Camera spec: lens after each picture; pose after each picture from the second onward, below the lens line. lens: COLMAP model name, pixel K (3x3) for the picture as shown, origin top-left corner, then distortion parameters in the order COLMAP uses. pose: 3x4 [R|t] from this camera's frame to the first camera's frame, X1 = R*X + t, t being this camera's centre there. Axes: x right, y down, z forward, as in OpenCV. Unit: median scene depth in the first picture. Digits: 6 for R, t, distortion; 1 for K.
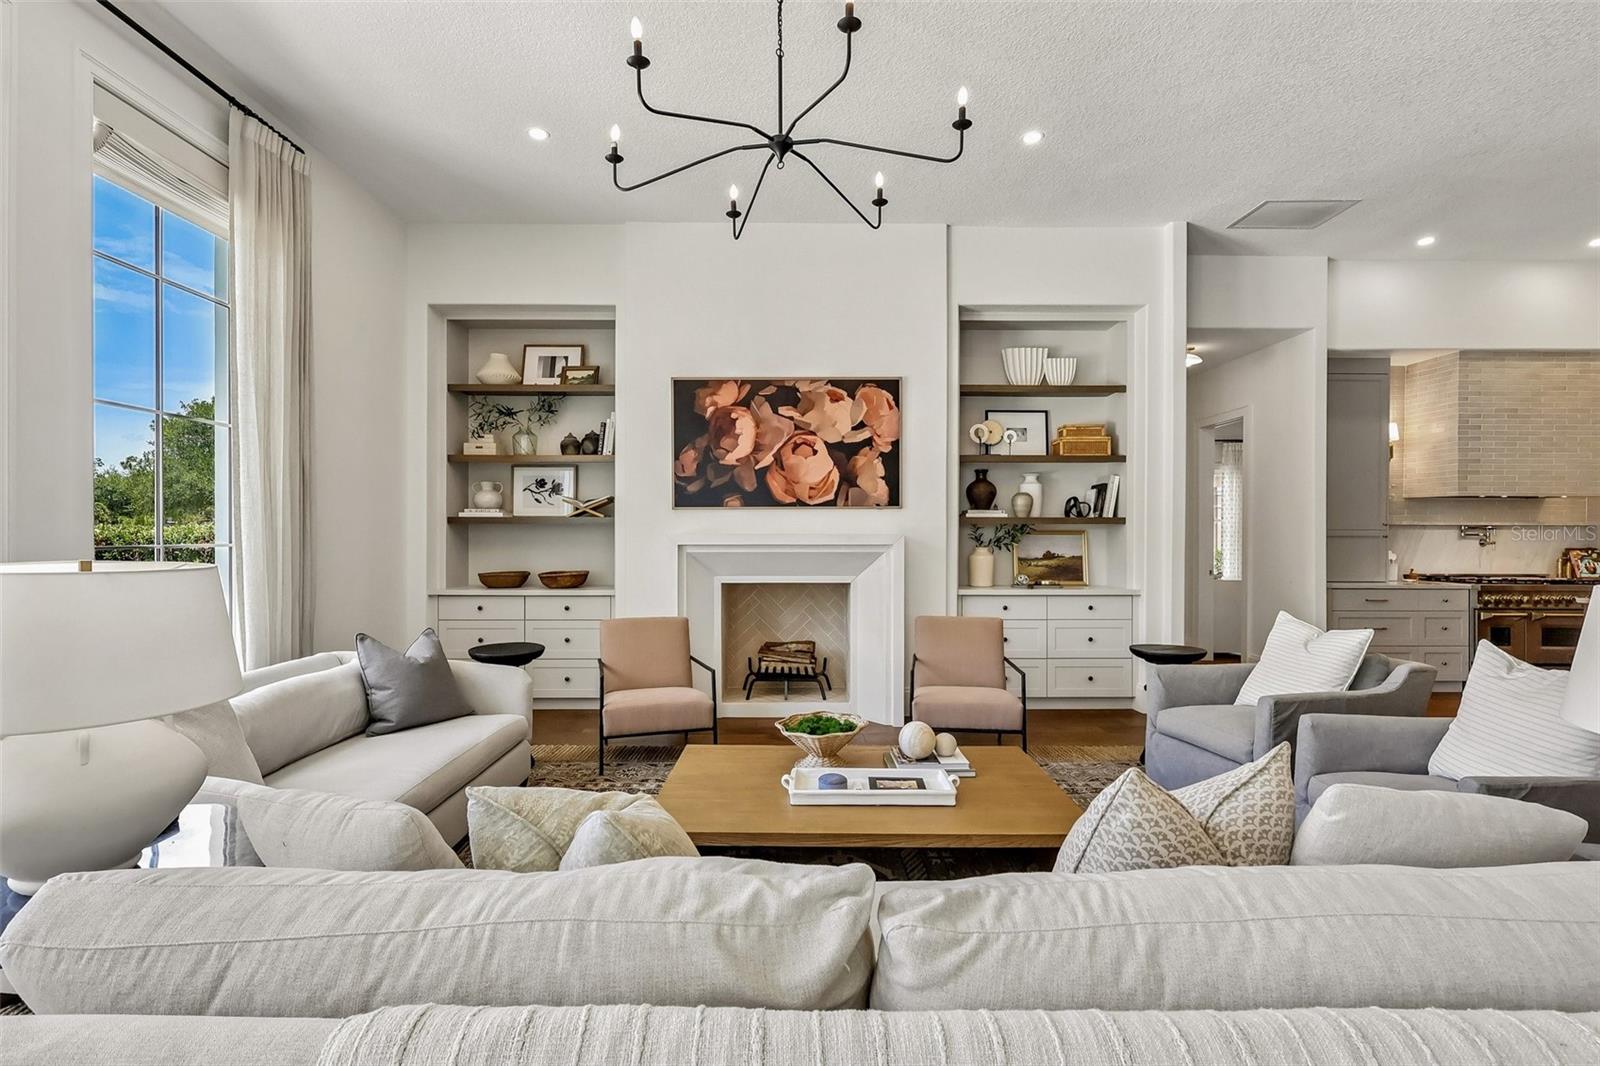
lens RADIAL K [[748.6, 0, 799.2], [0, 748.6, 534.8], [0, 0, 1]] dist [-0.002566, 0.002142]
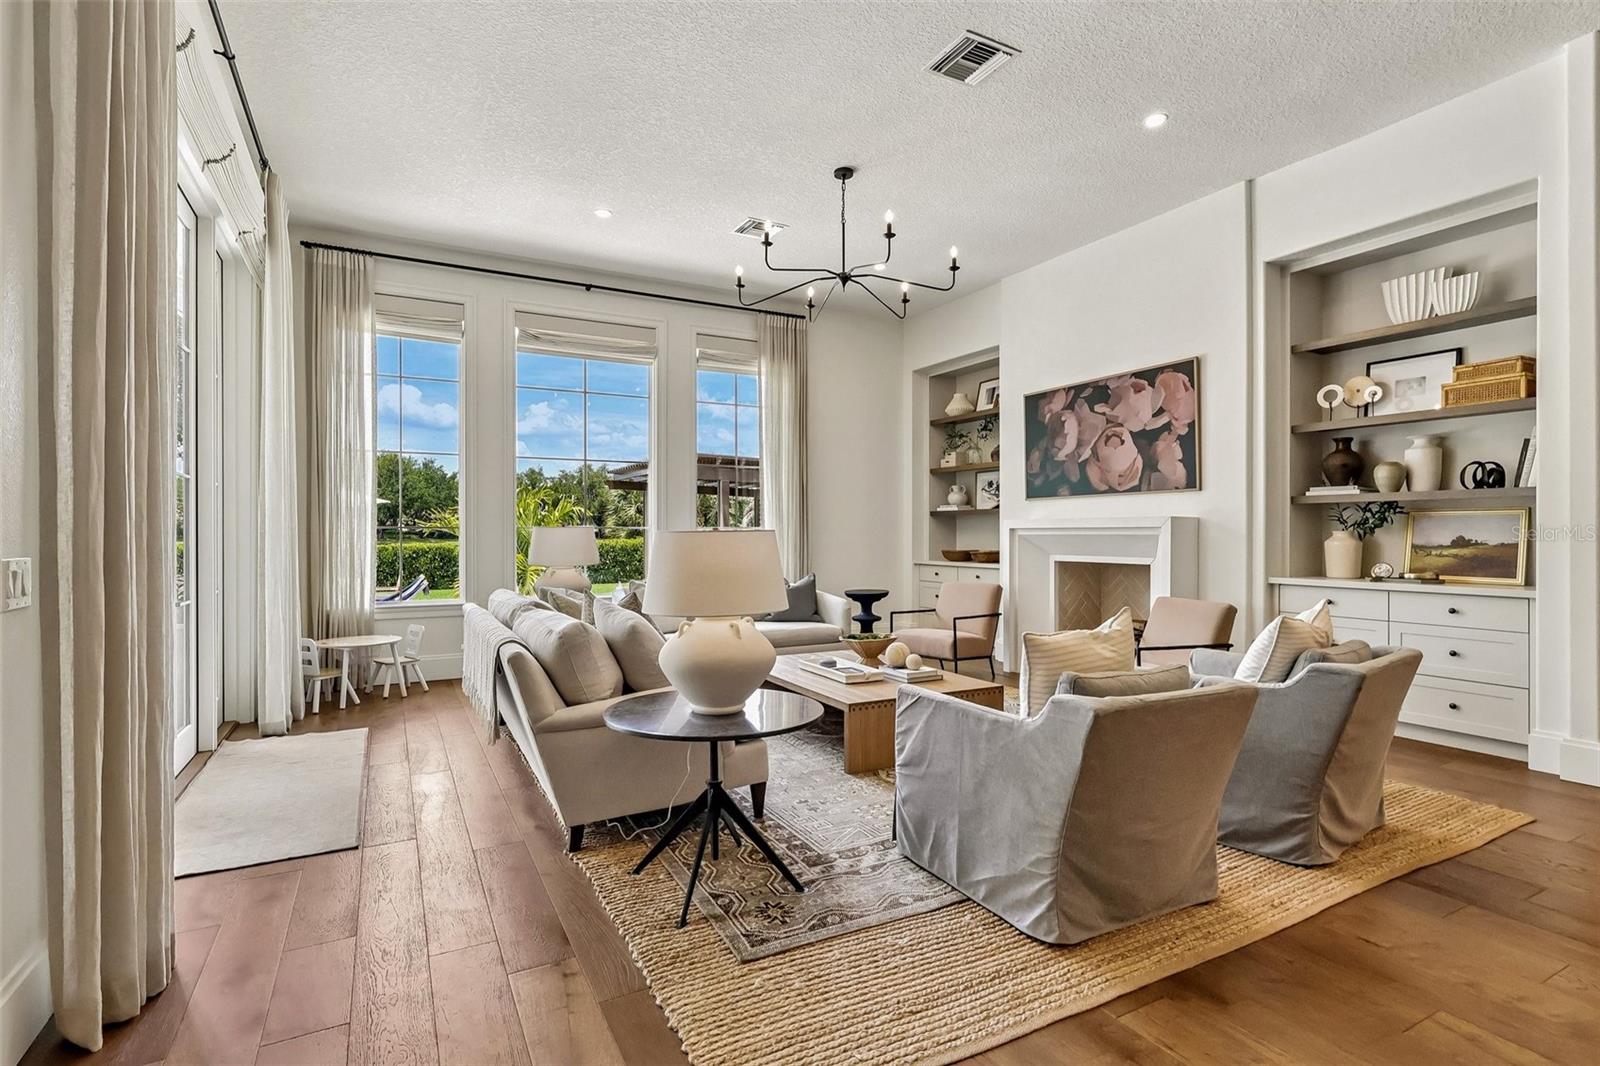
lens RADIAL K [[770.9, 0, 800.7], [0, 770.9, 532.0], [0, 0, 1]] dist [-0.001994, 0.001782]
pose [[0.474640, -0.002723, -0.880176, 0.778404], [-0.001577, 0.999991, -0.003944, 0.024142], [0.880178, 0.003260, 0.474632, 0.064537]]
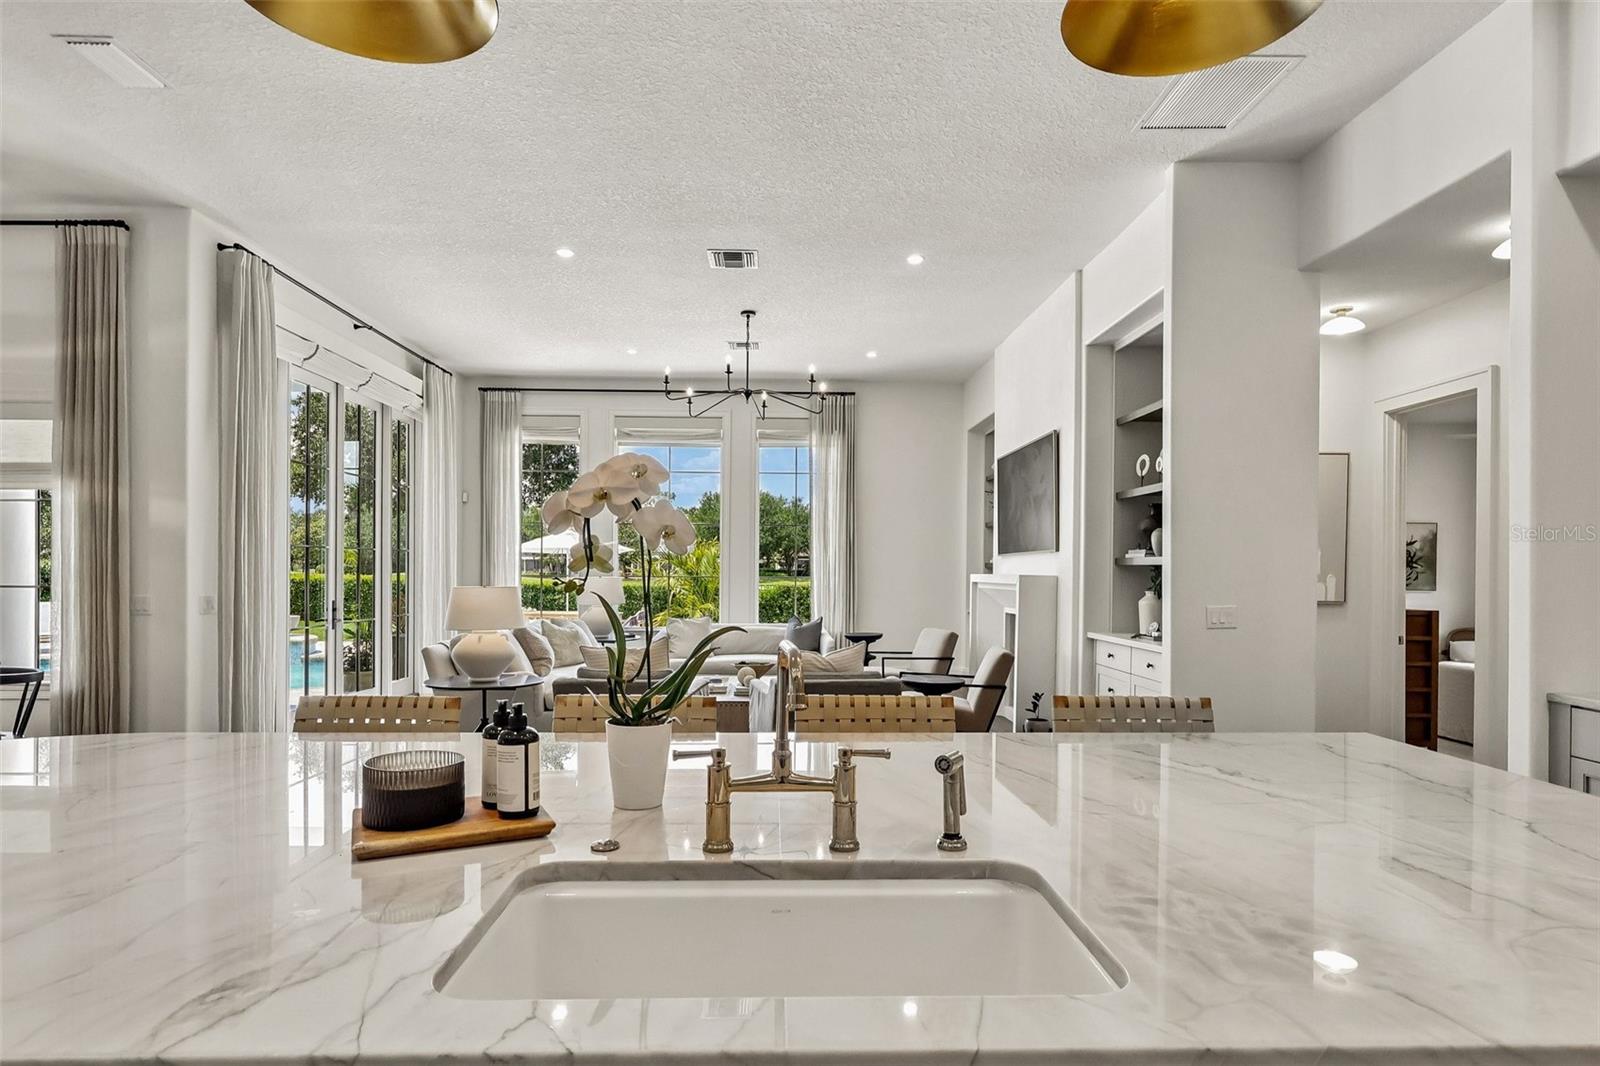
lens RADIAL K [[871.7, 0, 792.8], [0, 871.7, 571.5], [0, 0, 1]] dist [-0.001105, -0.000441]
pose [[0.025861, -0.000024, -0.999666, 1.381479], [-0.011924, 0.999929, -0.000333, -0.001467], [0.999594, 0.011928, 0.025859, 0.592281]]
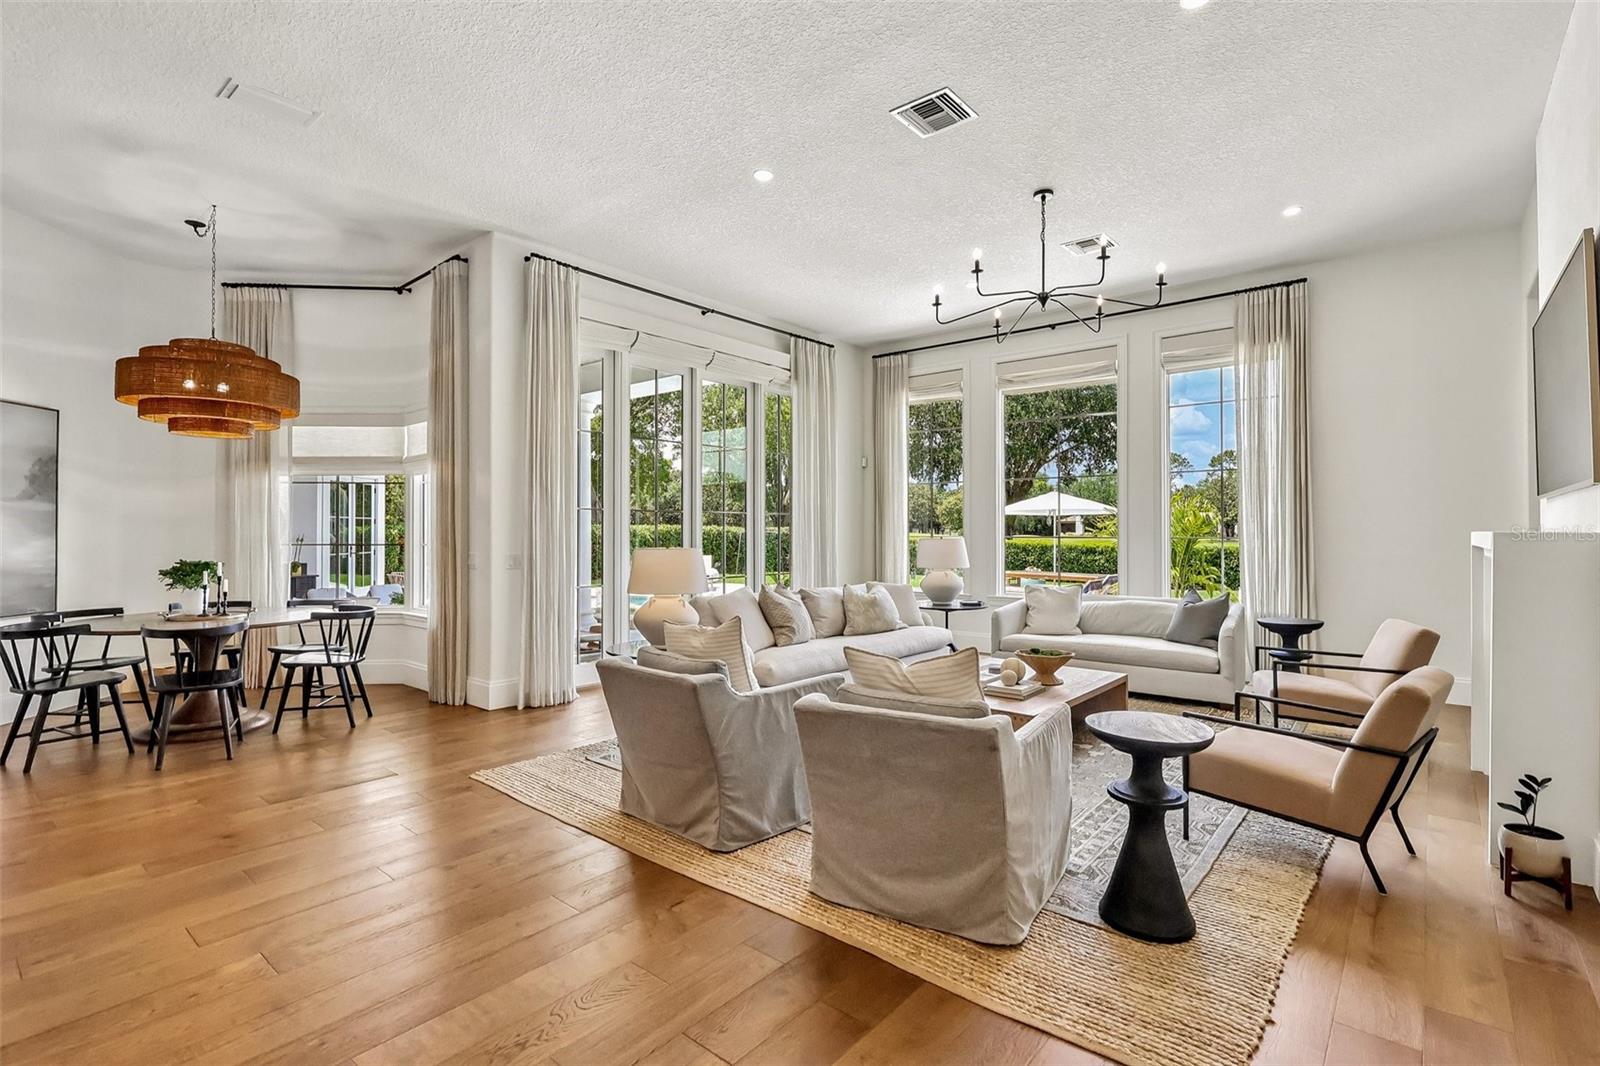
lens RADIAL K [[748.6, 0, 797.9], [0, 748.6, 527.3], [0, 0, 1]] dist [-0.002566, 0.002142]
pose [[-0.640678, -0.004833, -0.767795, 0.882442], [-0.004159, 0.999987, -0.002823, -0.000672], [0.767798, 0.001385, -0.640690, 0.909948]]
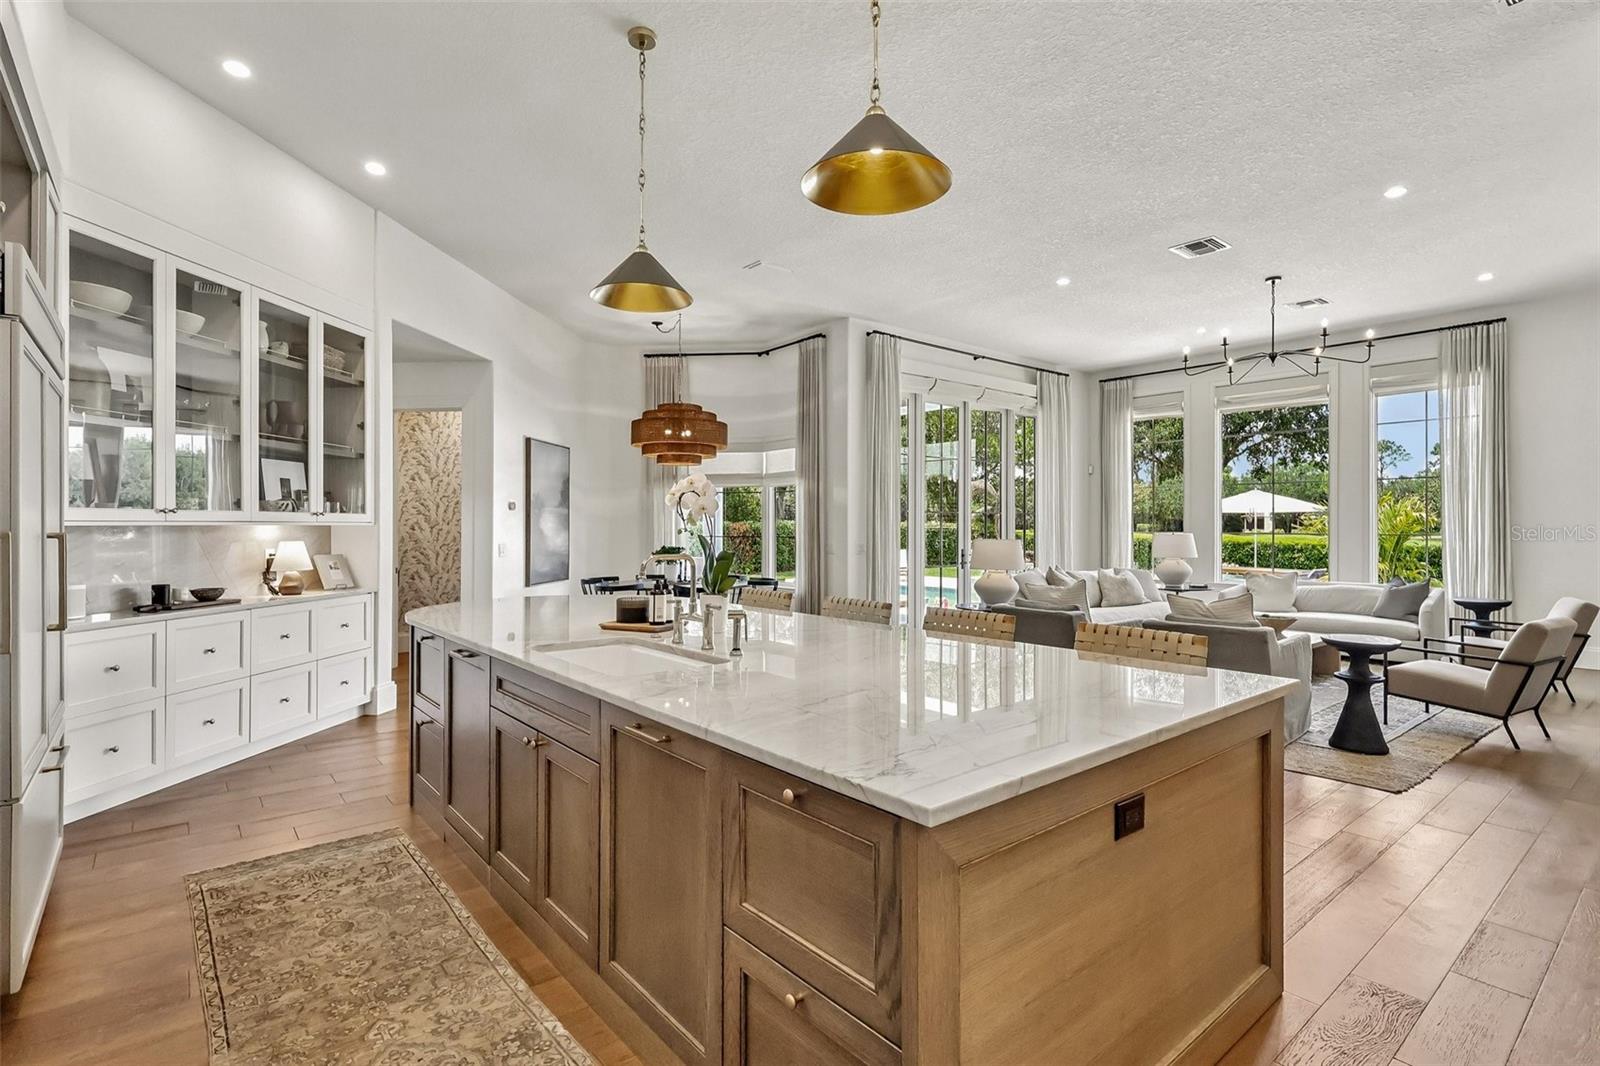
lens RADIAL K [[770.9, 0, 807.8], [0, 770.9, 528.3], [0, 0, 1]] dist [-0.001994, 0.001782]
pose [[-0.766590, -0.001339, -0.642136, 1.400066], [-0.005852, 0.999971, 0.004902, -0.002189], [0.642111, 0.007516, -0.766575, 1.039455]]
